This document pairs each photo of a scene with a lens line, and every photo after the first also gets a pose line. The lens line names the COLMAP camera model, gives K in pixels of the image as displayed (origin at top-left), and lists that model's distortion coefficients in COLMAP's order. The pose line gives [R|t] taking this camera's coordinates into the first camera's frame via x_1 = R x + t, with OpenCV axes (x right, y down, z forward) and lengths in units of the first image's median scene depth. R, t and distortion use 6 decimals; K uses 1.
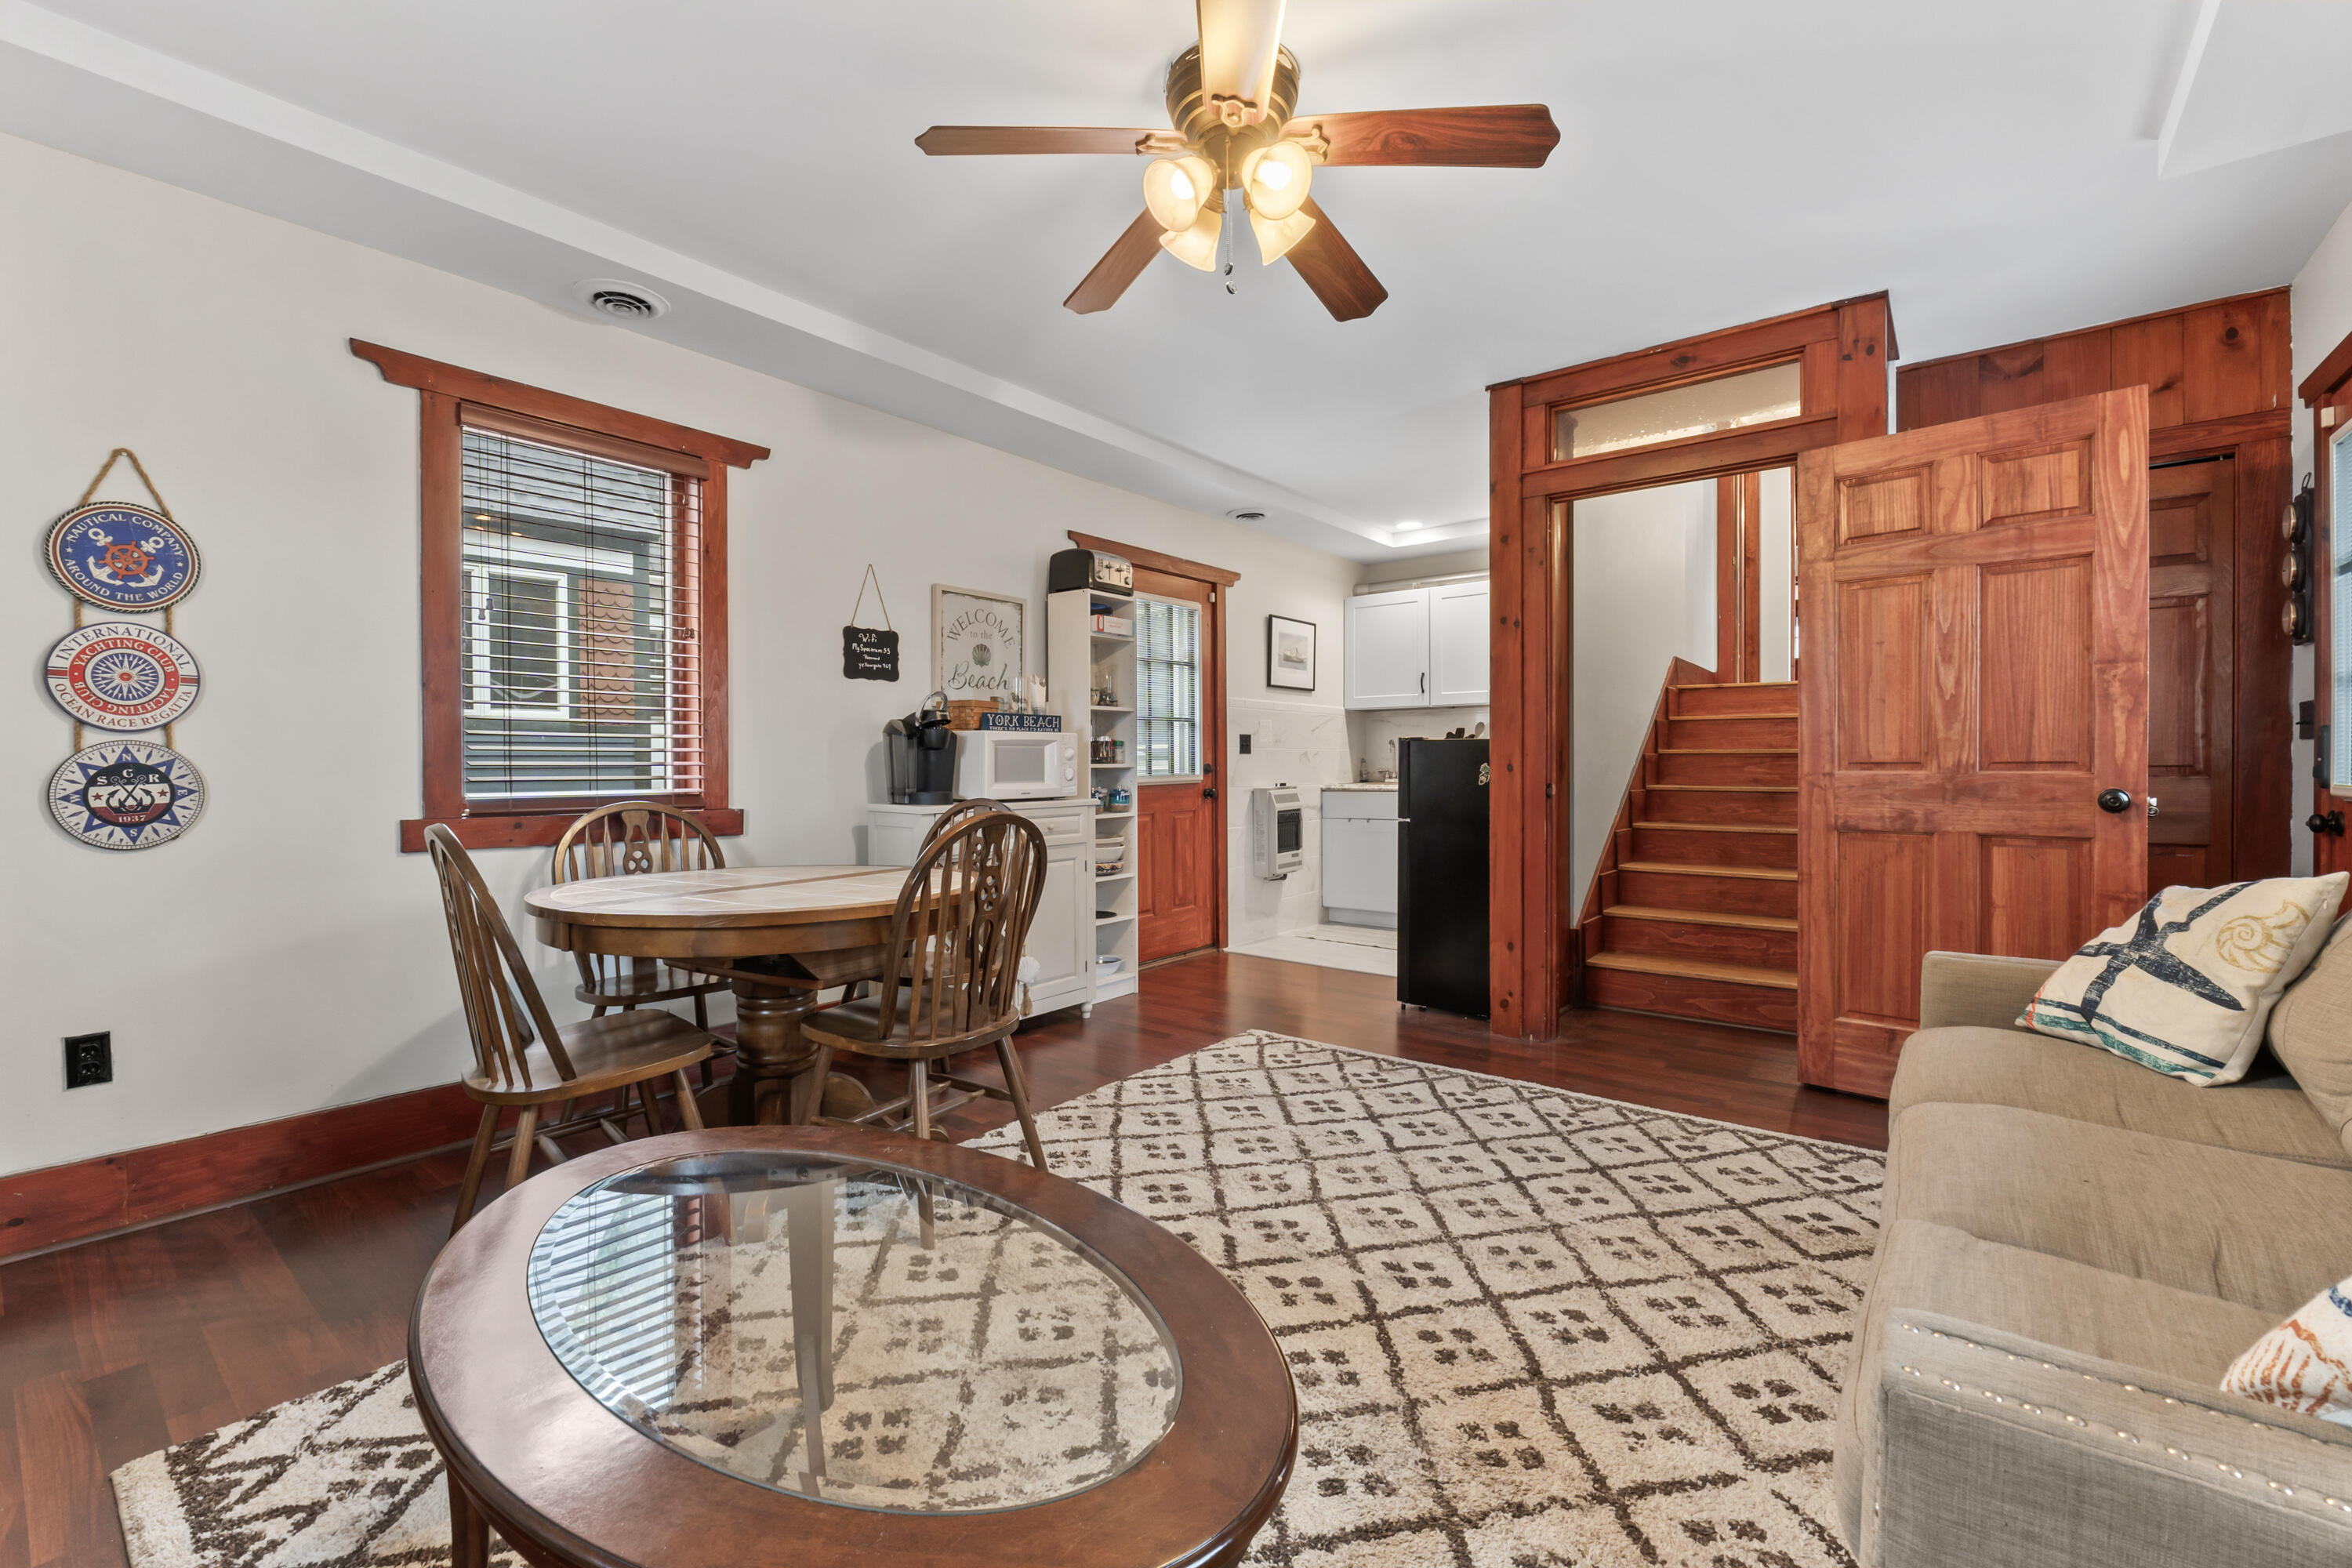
lens RADIAL K [[997.7, 0, 1153.1], [0, 997.7, 773.3], [0, 0, 1]] dist [-0.009917, -0.000550]
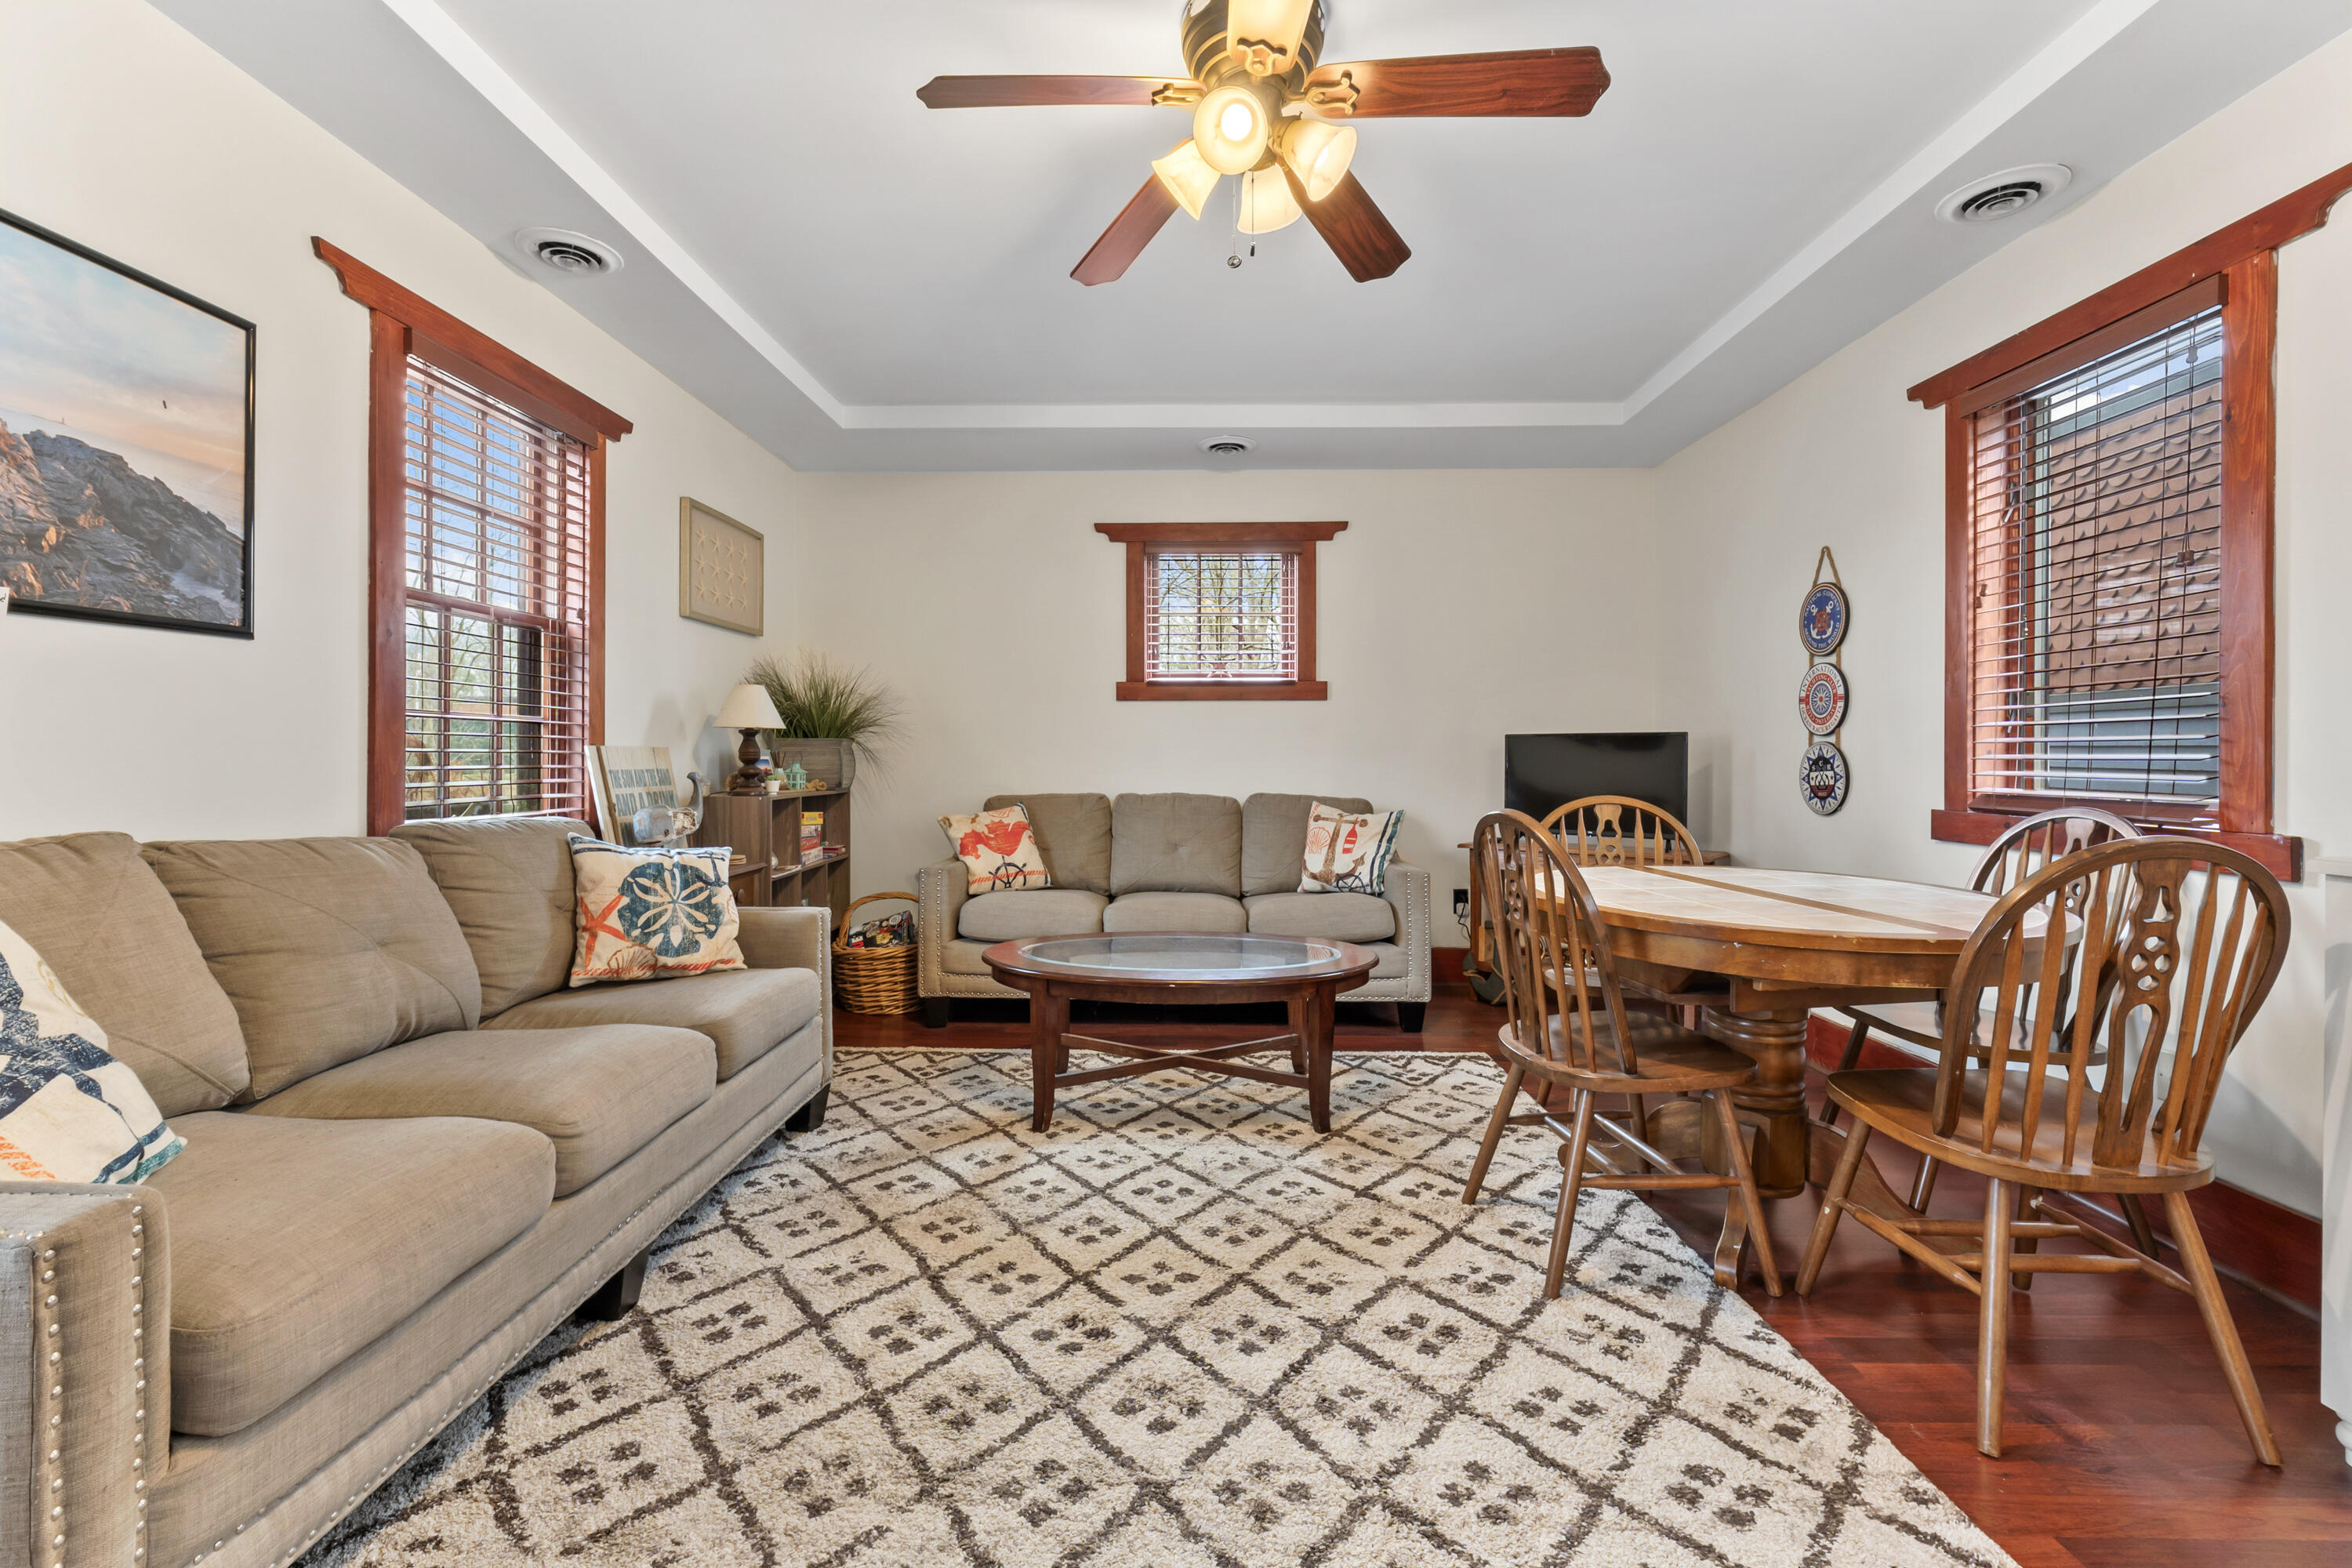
lens RADIAL K [[997.7, 0, 1164.1], [0, 997.7, 768.8], [0, 0, 1]] dist [-0.009917, -0.000550]
pose [[-0.794226, 0.006972, -0.607582, 0.691557], [-0.008208, 0.999720, 0.022200, -0.017633], [0.607567, 0.022619, -0.793947, 1.641025]]
